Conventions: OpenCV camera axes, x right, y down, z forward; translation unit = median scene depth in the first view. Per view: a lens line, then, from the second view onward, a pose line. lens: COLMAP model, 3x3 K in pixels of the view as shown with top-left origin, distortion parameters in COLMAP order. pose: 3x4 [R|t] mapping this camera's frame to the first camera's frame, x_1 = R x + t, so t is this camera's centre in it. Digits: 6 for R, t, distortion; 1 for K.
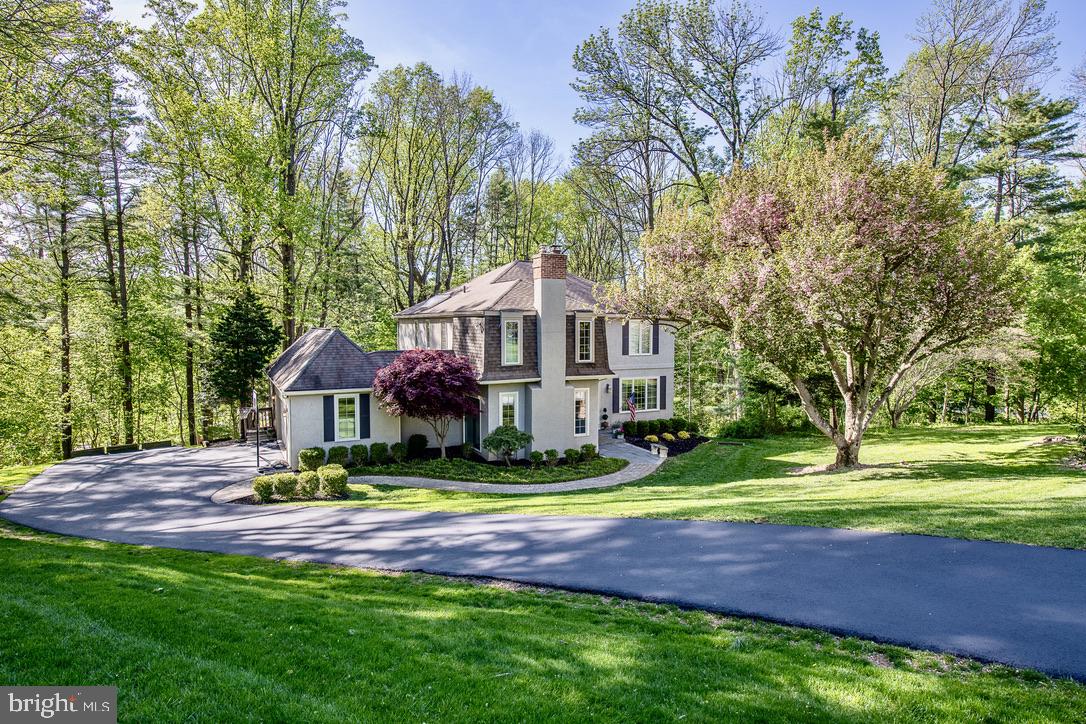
lens RADIAL K [[645.2, 0, 541.6], [0, 645.2, 360.7], [0, 0, 1]] dist [0.003057, -0.000327]
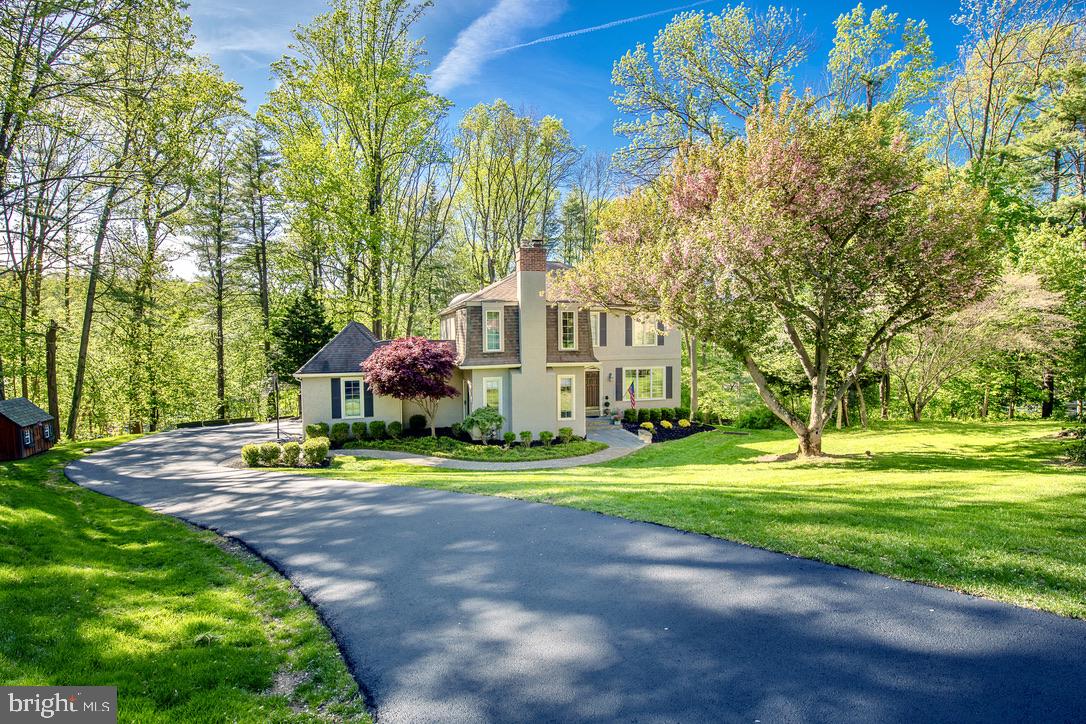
lens RADIAL K [[552.8, 0, 544.2], [0, 552.8, 363.7], [0, 0, 1]] dist [-0.005467, -0.000425]
pose [[0.979130, 0.002325, -0.203223, 0.222469], [-0.002451, 0.999997, -0.000372, 0.026339], [0.203222, 0.000862, 0.979132, 0.111832]]
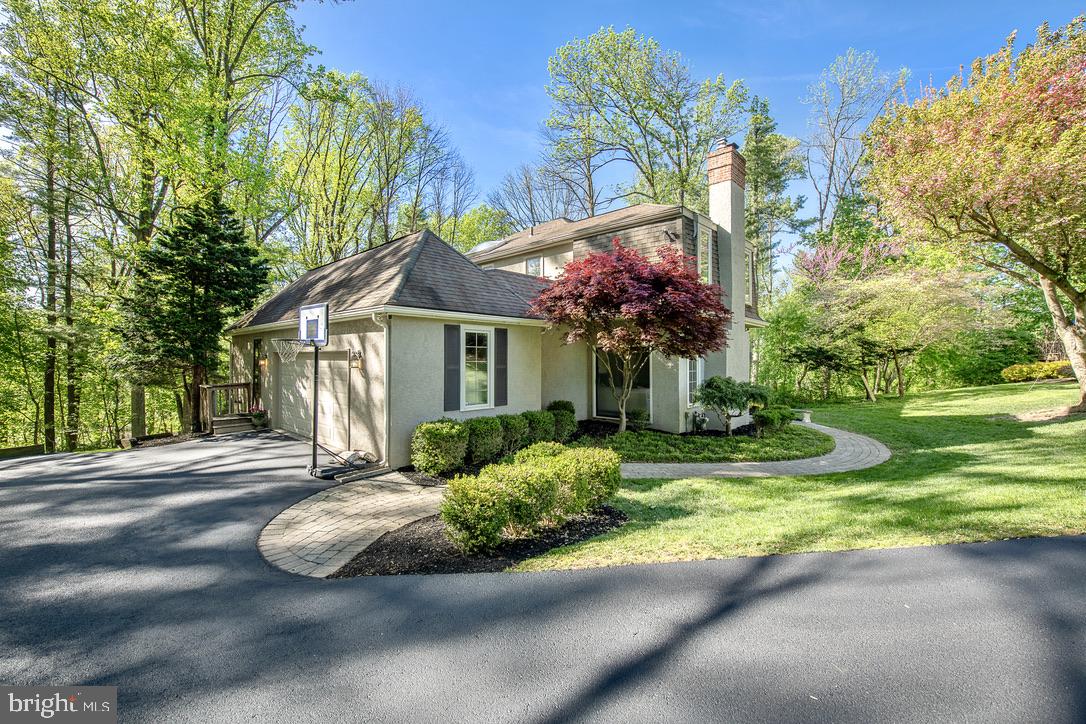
lens RADIAL K [[459.7, 0, 543.2], [0, 459.7, 363.7], [0, 0, 1]] dist [-0.000291, -0.000176]
pose [[0.941886, 0.002392, 0.335923, -0.373679], [0.015431, 0.998611, -0.050376, 0.102997], [-0.335577, 0.052632, 0.940541, 0.589817]]
